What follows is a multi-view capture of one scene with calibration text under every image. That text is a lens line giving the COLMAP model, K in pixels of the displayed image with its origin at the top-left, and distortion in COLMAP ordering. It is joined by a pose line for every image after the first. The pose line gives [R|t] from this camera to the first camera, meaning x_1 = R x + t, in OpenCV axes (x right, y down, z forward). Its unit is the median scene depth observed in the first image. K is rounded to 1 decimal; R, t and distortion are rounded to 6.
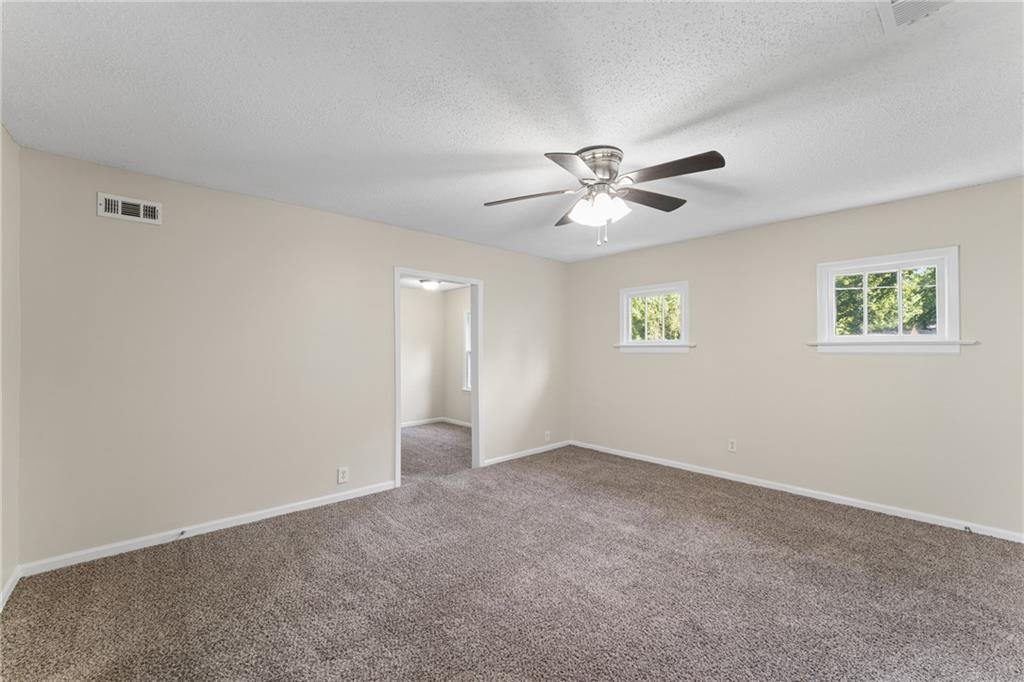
lens RADIAL K [[416.4, 0, 510.6], [0, 416.4, 346.4], [0, 0, 1]] dist [-0.004602, 0.000260]
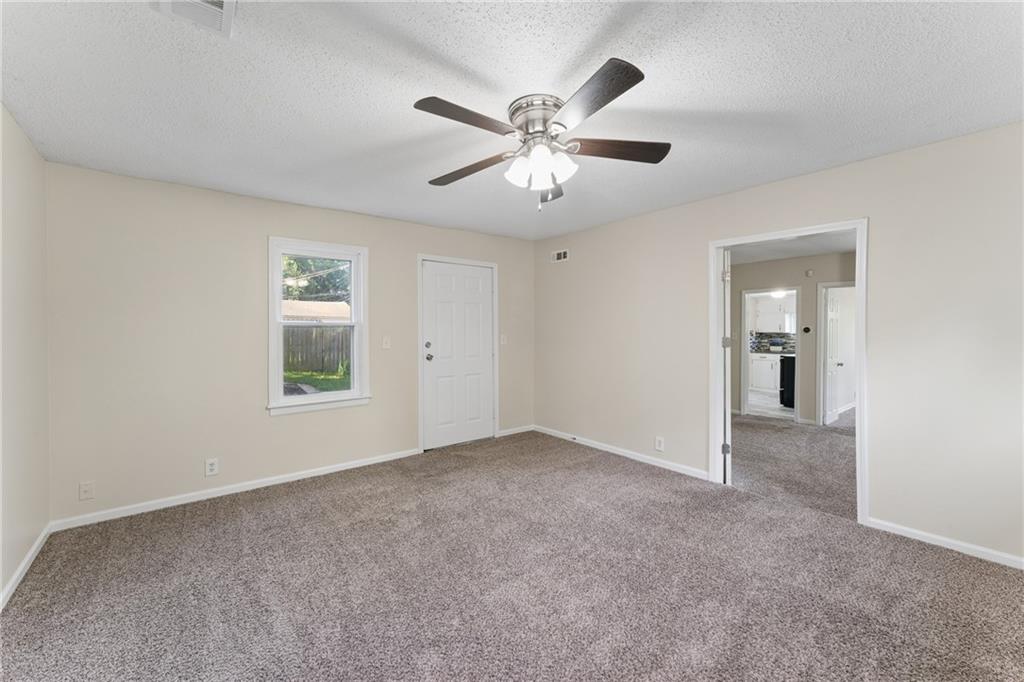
lens RADIAL K [[416.4, 0, 514.0], [0, 416.4, 336.5], [0, 0, 1]] dist [-0.004602, 0.000260]
pose [[-0.063749, 0.016543, -0.997829, 0.694719], [0.006317, 0.999849, 0.016173, 0.000108], [0.997946, -0.005273, -0.063844, 0.647746]]
